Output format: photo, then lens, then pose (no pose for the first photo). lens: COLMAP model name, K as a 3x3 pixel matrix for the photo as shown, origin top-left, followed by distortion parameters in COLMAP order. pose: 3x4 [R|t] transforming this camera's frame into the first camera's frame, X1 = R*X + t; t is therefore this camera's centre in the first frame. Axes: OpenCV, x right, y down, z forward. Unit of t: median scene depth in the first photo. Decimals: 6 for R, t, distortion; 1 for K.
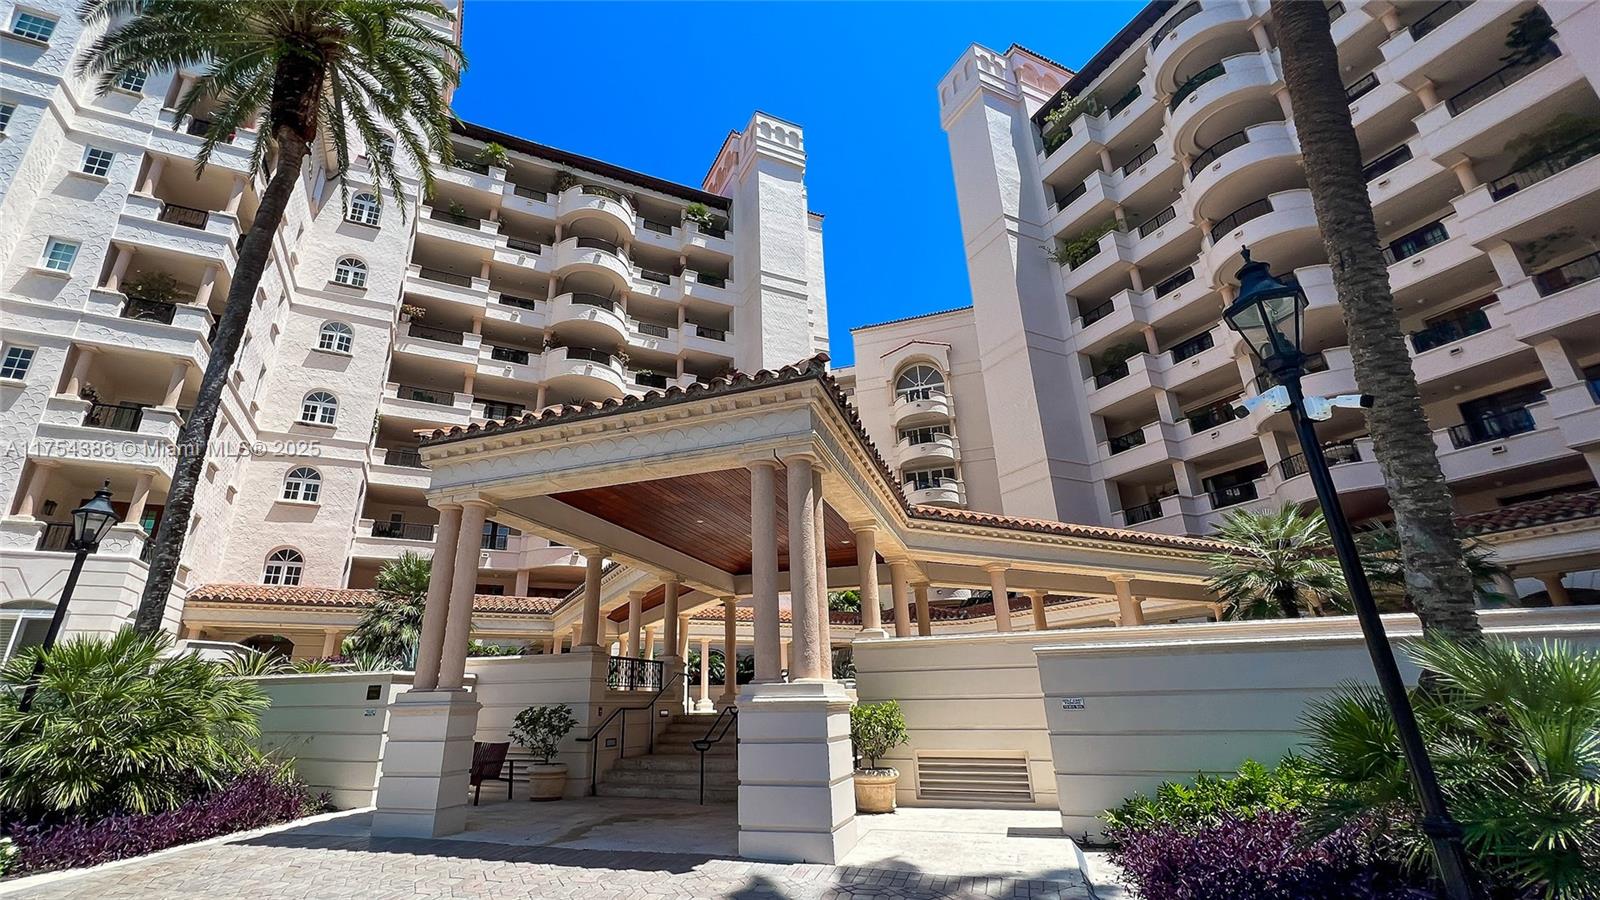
lens RADIAL K [[686.5, 0, 752.2], [0, 686.5, 439.9], [0, 0, 1]] dist [-0.004345, 0.001063]
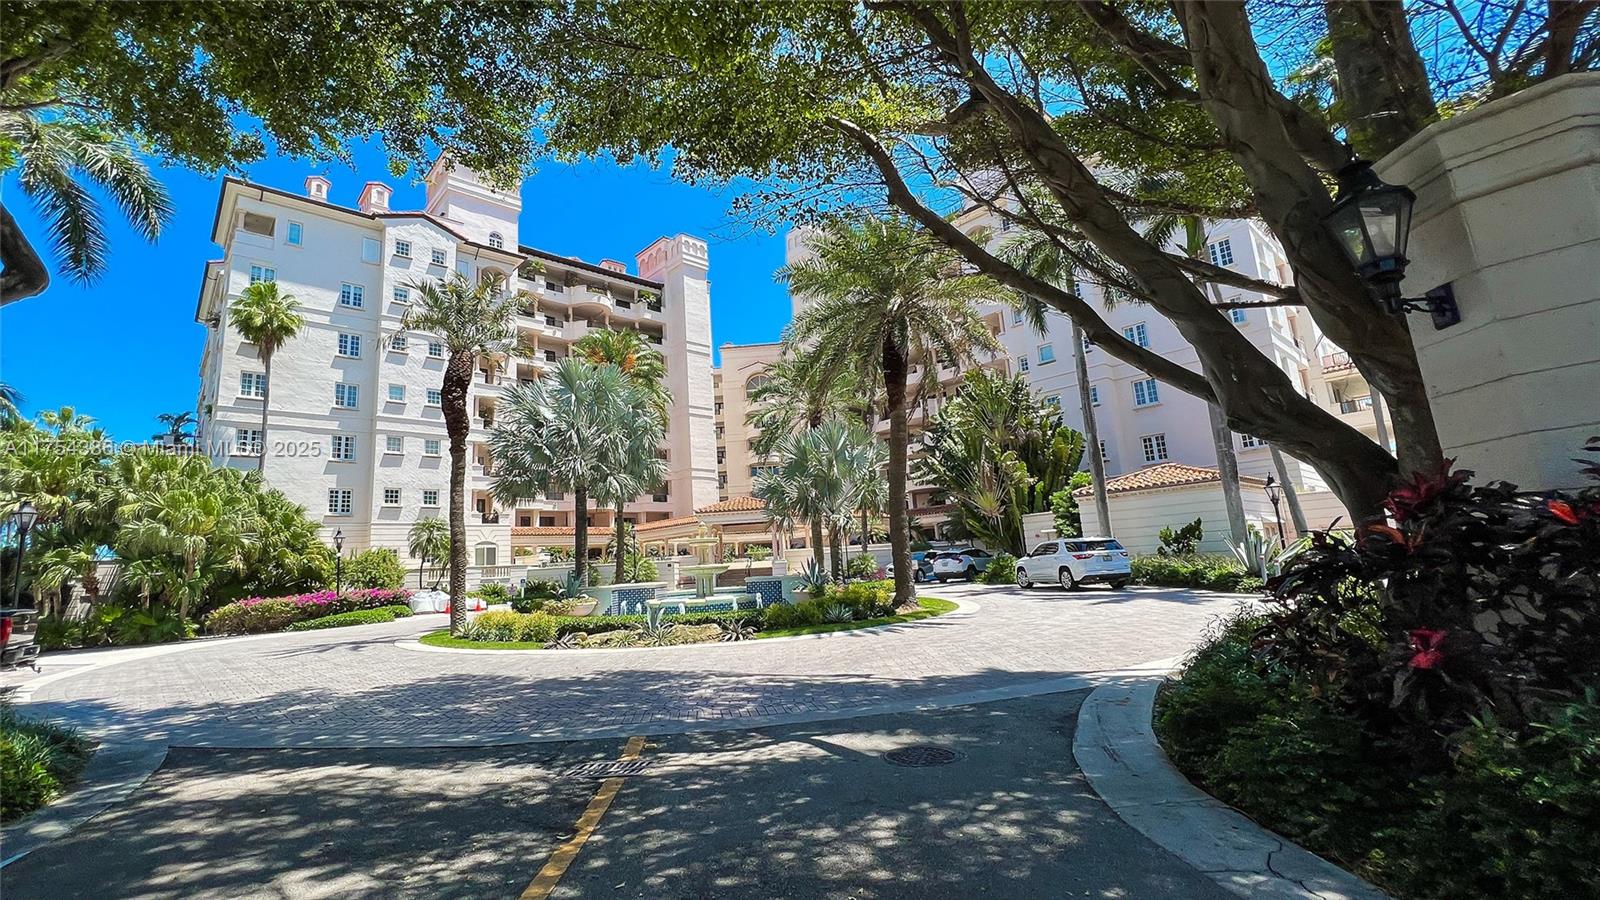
lens RADIAL K [[686.5, 0, 752.2], [0, 686.5, 439.9], [0, 0, 1]] dist [-0.004345, 0.001063]
pose [[0.956692, 0.017500, 0.290576, -0.386029], [-0.064960, 0.985855, 0.154501, -0.319219], [-0.283762, -0.166686, 0.944296, -0.890595]]
